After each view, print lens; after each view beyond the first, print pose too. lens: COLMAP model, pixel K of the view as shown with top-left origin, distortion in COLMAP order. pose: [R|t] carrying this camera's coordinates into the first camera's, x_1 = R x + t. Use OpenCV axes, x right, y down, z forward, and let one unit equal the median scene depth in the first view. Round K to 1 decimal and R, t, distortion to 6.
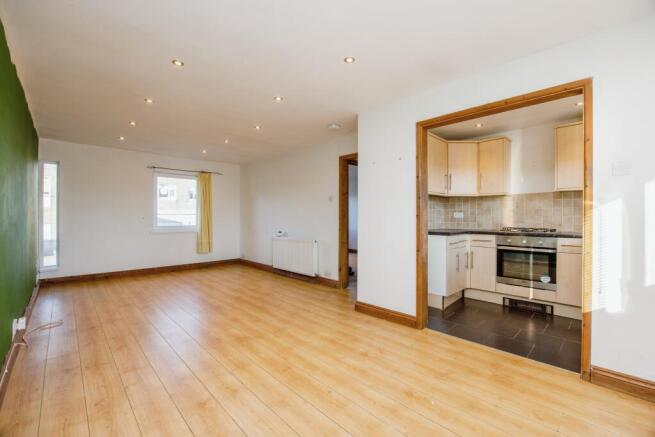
lens RADIAL K [[279.7, 0, 323.9], [0, 279.7, 219.0], [0, 0, 1]] dist [-0.026550, -0.000457]
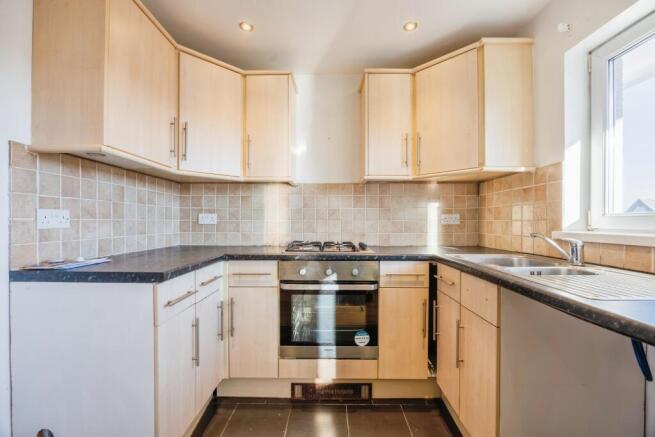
lens RADIAL K [[279.7, 0, 326.0], [0, 279.7, 222.1], [0, 0, 1]] dist [-0.026550, -0.000457]
pose [[0.695289, 0.001891, 0.718728, 0.331856], [0.000229, 0.999996, -0.002853, -0.007054], [-0.718731, 0.002148, 0.695285, 0.604765]]
